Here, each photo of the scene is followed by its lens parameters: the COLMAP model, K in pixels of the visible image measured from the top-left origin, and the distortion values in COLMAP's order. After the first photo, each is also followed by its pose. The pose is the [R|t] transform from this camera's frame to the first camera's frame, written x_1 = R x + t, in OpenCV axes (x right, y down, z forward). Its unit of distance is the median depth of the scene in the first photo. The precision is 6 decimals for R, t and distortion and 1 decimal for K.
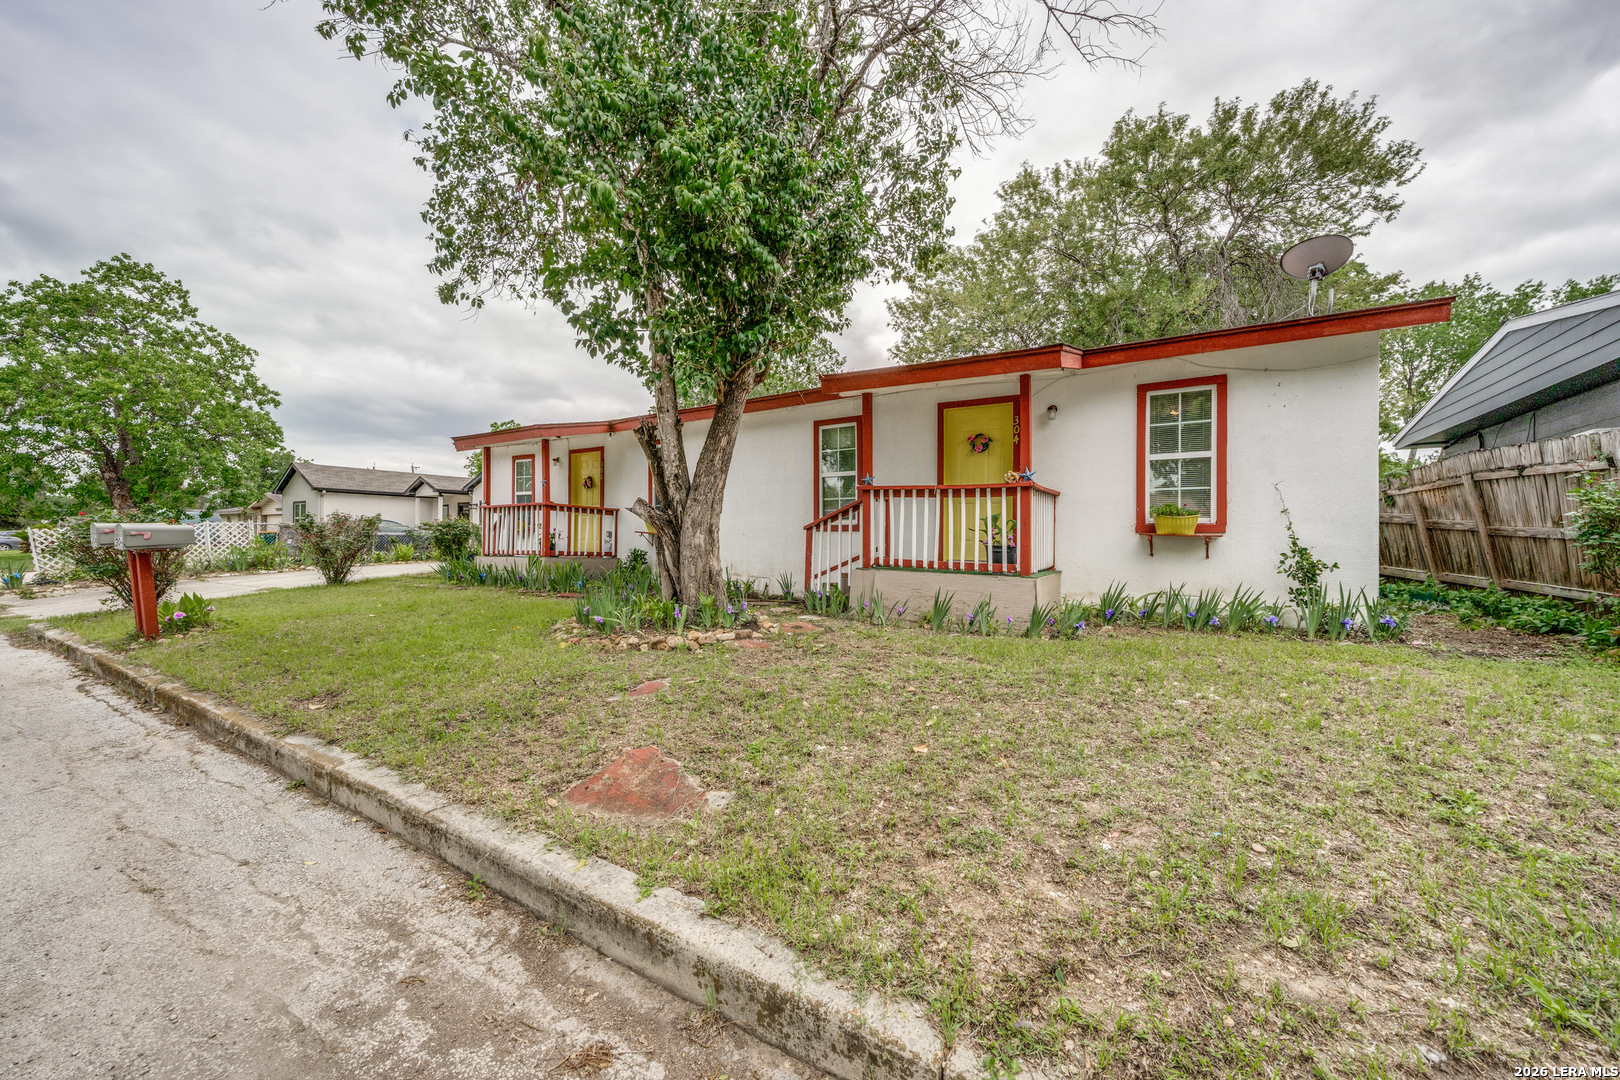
lens RADIAL K [[717.7, 0, 807.8], [0, 717.7, 540.0], [0, 0, 1]] dist [-0.001501, 0.000083]
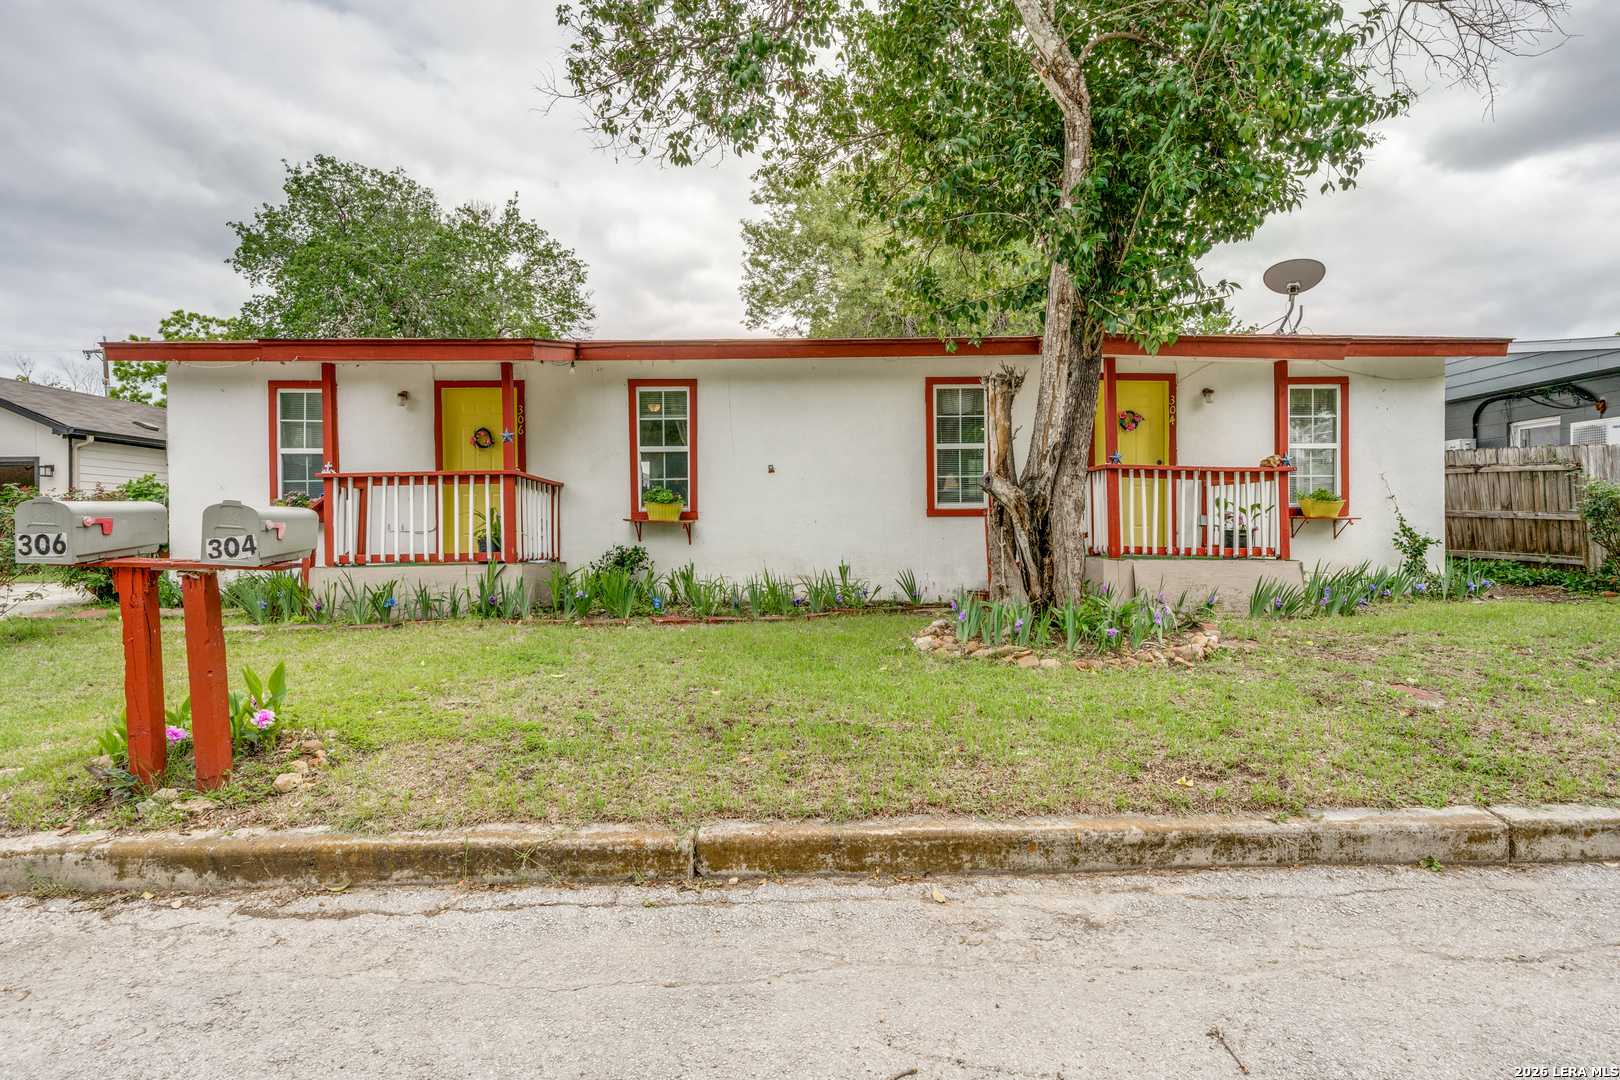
lens RADIAL K [[717.7, 0, 807.4], [0, 717.7, 533.1], [0, 0, 1]] dist [-0.001501, 0.000083]
pose [[0.794982, -0.015111, 0.606445, -0.760484], [0.012652, 0.999885, 0.008328, -0.001593], [-0.606501, 0.001052, 0.795082, 0.582732]]
